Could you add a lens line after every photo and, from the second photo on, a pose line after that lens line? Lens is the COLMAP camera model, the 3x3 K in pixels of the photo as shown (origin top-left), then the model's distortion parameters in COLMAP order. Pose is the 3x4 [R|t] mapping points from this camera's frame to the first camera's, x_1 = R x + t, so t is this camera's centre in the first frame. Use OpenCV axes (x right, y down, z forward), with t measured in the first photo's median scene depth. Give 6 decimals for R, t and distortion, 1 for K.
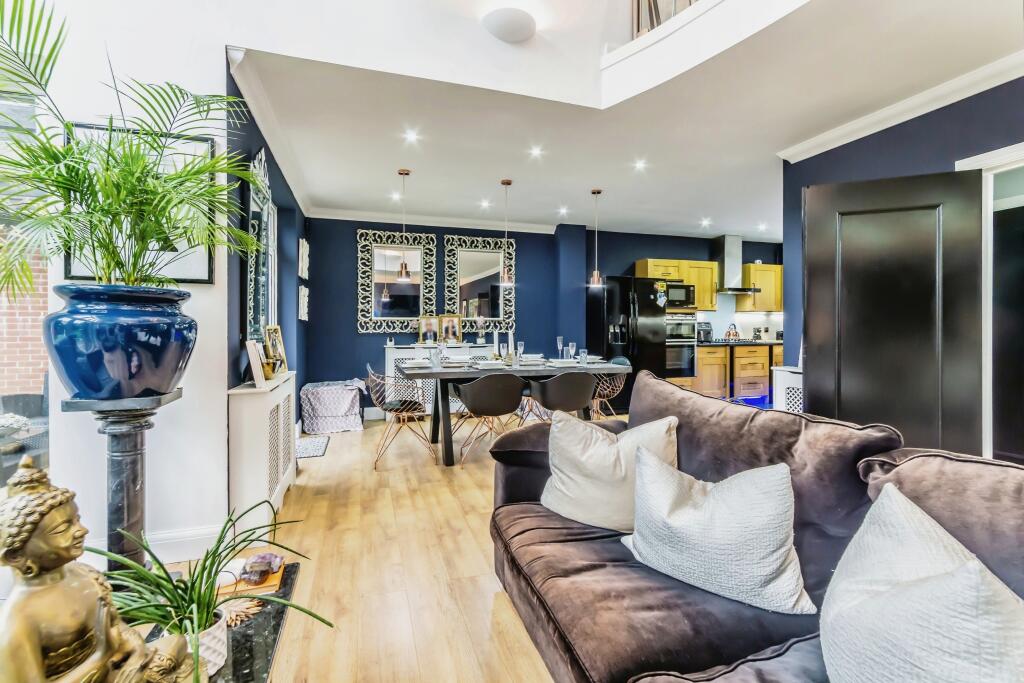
lens RADIAL K [[459.1, 0, 512.0], [0, 459.1, 341.5], [0, 0, 1]] dist [-0.000117, 0.000086]
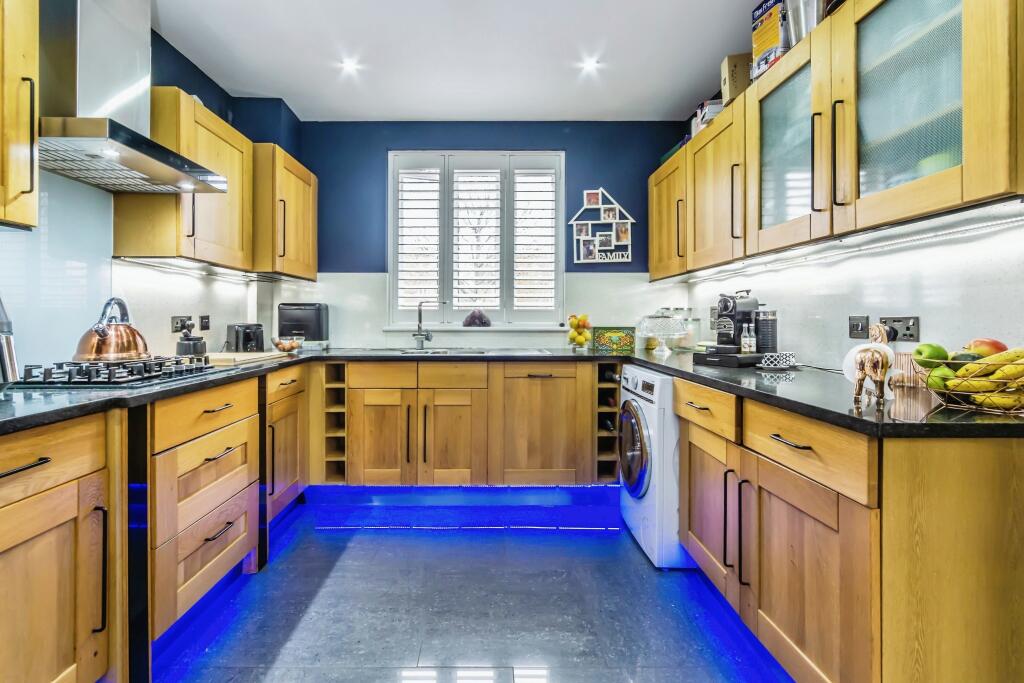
lens RADIAL K [[466.1, 0, 496.9], [0, 466.1, 315.5], [0, 0, 1]] dist [-0.001032, -0.000022]
pose [[0.305466, 0.009288, 0.952158, 0.330087], [0.024900, 0.999533, -0.017738, -0.021892], [-0.951877, 0.029127, 0.305092, 0.783860]]
